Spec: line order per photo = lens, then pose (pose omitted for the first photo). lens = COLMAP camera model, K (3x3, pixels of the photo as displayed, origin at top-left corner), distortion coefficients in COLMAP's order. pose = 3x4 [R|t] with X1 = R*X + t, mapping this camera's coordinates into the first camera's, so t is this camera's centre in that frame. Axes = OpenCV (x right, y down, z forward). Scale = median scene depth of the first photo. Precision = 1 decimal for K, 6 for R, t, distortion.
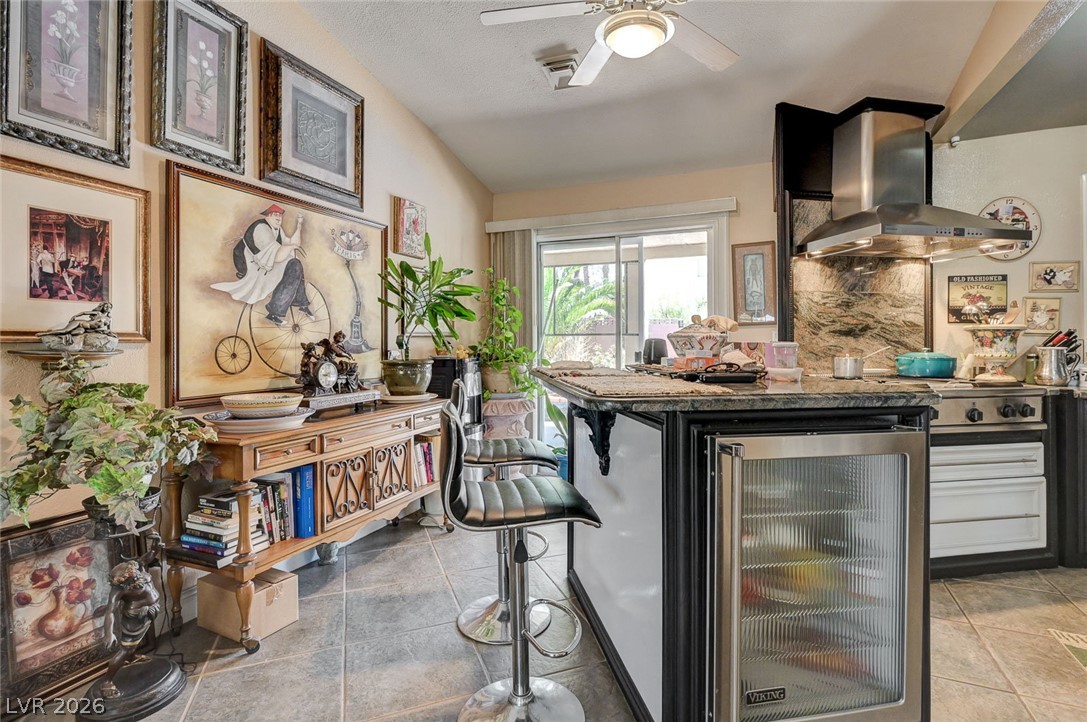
lens RADIAL K [[507.8, 0, 568.3], [0, 507.8, 339.3], [0, 0, 1]] dist [-0.003353, 0.002418]
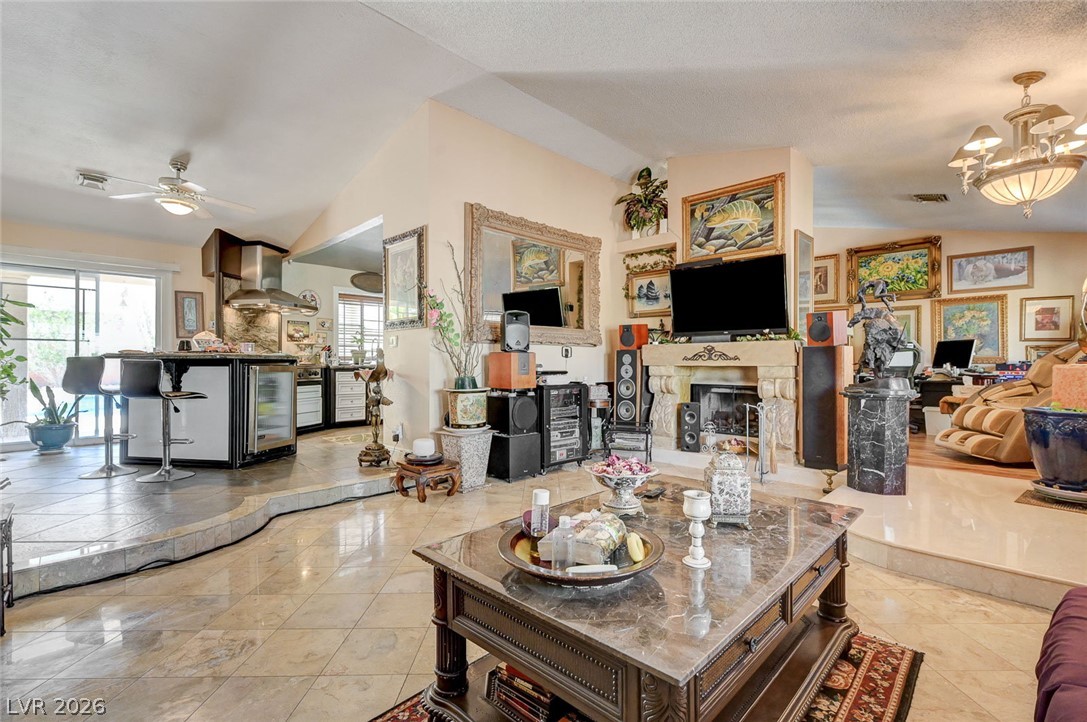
lens RADIAL K [[507.8, 0, 555.8], [0, 507.8, 366.3], [0, 0, 1]] dist [-0.003353, 0.002418]
pose [[0.377086, 0.002364, 0.926175, -1.000196], [0.003211, 0.999987, -0.003860, 0.103619], [-0.926173, 0.004430, 0.377074, -1.074040]]
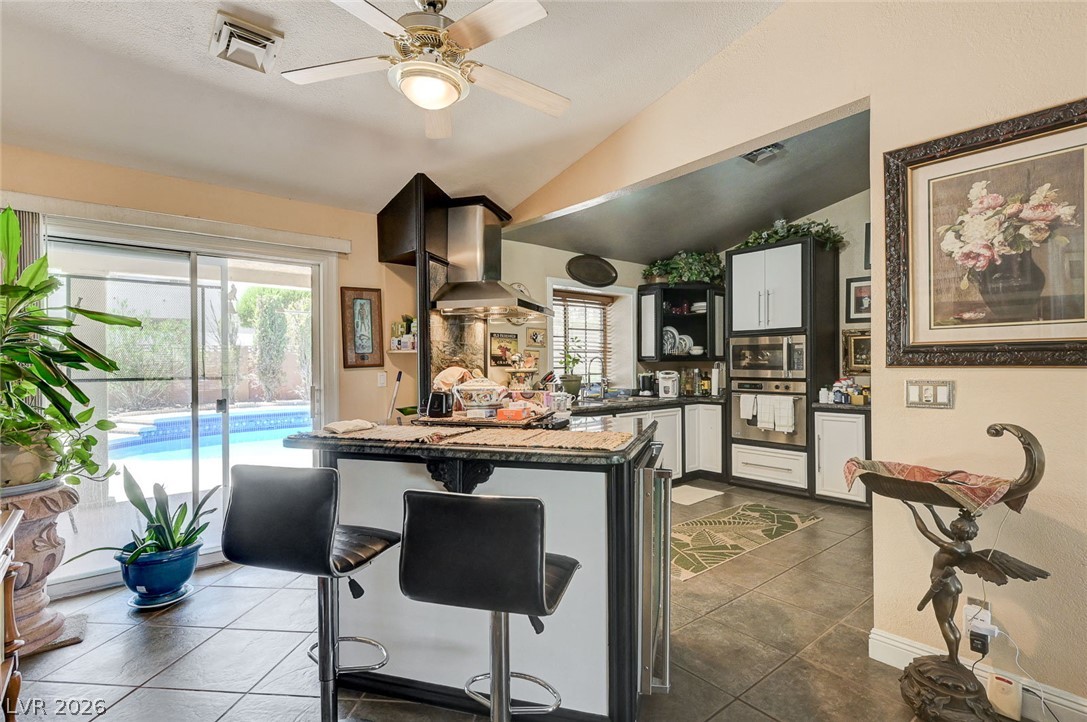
lens RADIAL K [[507.8, 0, 536.1], [0, 507.8, 364.1], [0, 0, 1]] dist [-0.003353, 0.002418]
pose [[0.481253, -0.001664, 0.876580, -0.474838], [0.004465, 0.999990, -0.000554, -0.041705], [-0.876570, 0.004180, 0.481255, 0.248656]]
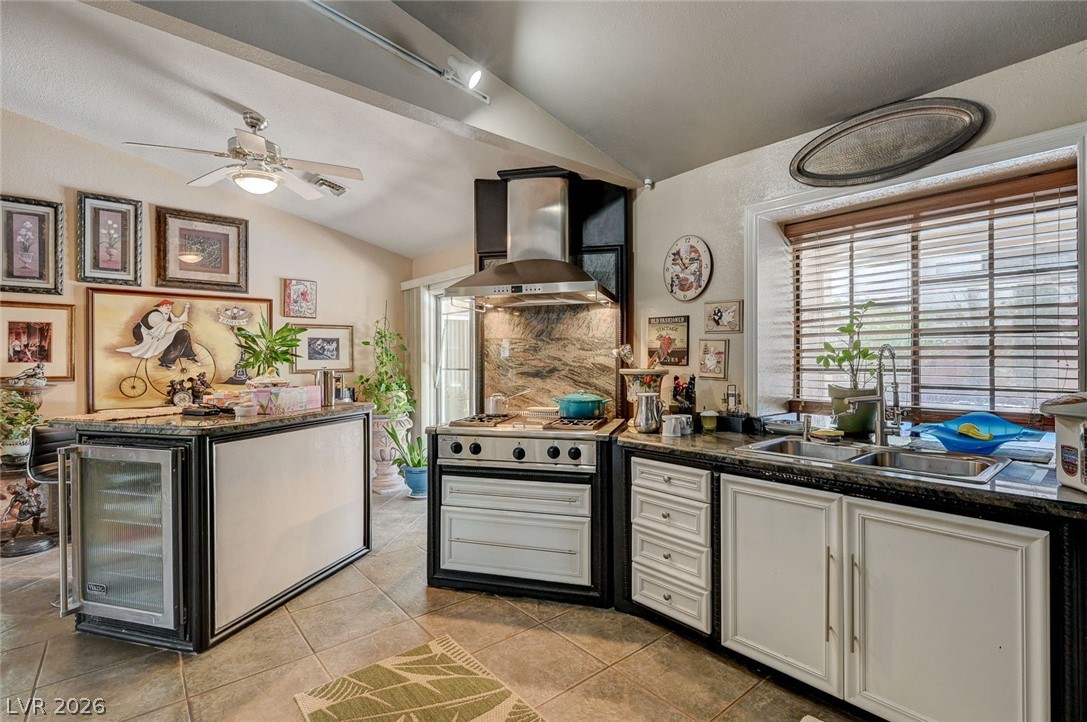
lens RADIAL K [[507.8, 0, 574.7], [0, 507.8, 359.5], [0, 0, 1]] dist [-0.003353, 0.002418]
pose [[0.901253, -0.002157, -0.433288, 1.197081], [0.002615, 0.999996, 0.000461, -0.049621], [0.433285, -0.001549, 0.901256, 0.039264]]
